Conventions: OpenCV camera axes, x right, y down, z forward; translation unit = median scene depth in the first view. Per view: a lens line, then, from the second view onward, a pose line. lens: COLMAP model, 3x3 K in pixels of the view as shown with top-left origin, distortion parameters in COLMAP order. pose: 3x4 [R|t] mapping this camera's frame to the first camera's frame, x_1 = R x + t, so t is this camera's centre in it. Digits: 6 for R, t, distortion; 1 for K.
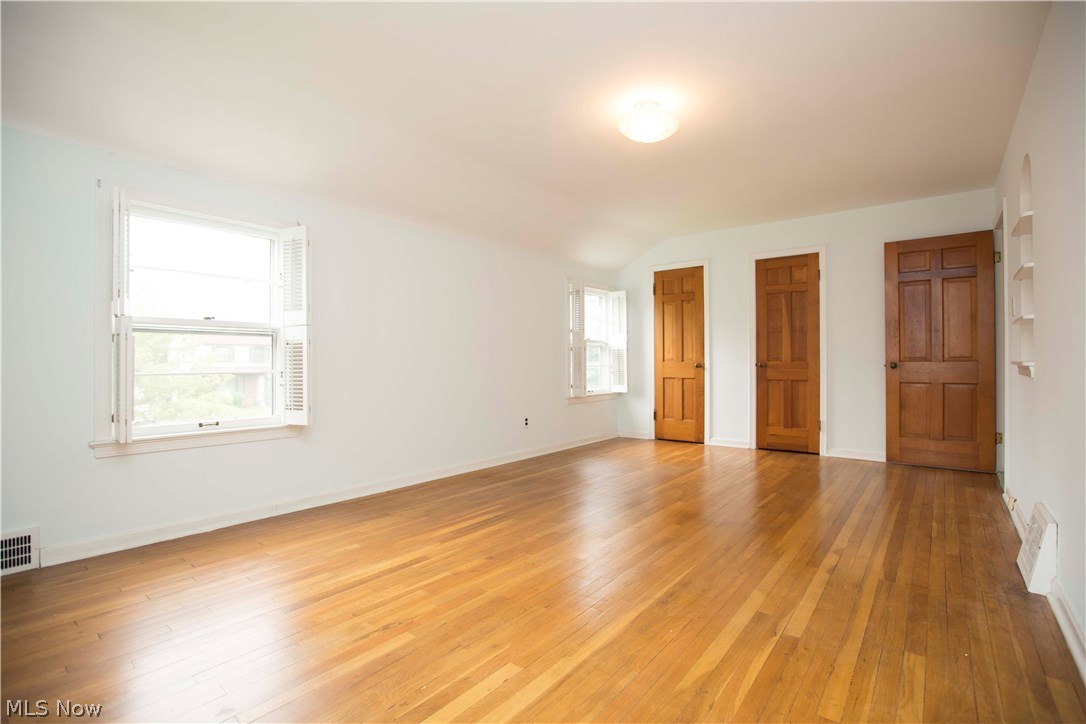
lens RADIAL K [[496.1, 0, 542.3], [0, 496.1, 359.4], [0, 0, 1]] dist [-0.054651, 0.020391]
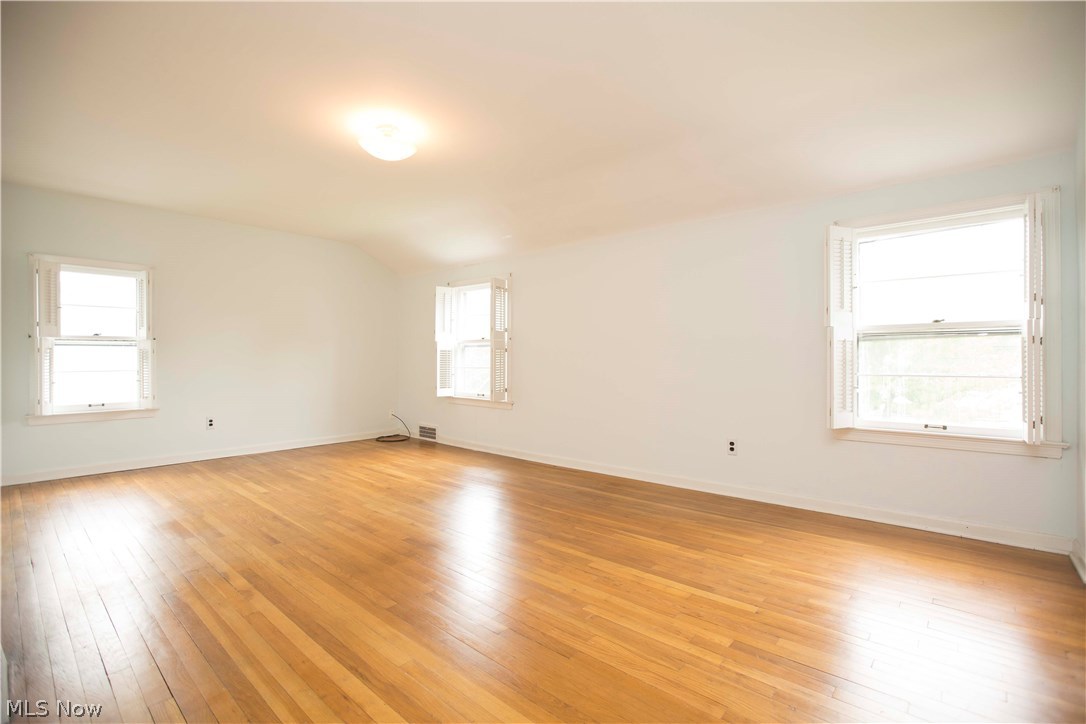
lens RADIAL K [[496.1, 0, 542.3], [0, 496.1, 359.4], [0, 0, 1]] dist [-0.054651, 0.020391]
pose [[-0.038650, 0.004425, -0.999243, 1.259270], [0.004437, 0.999981, 0.004256, -0.008951], [0.999243, -0.004269, -0.038669, 1.363453]]
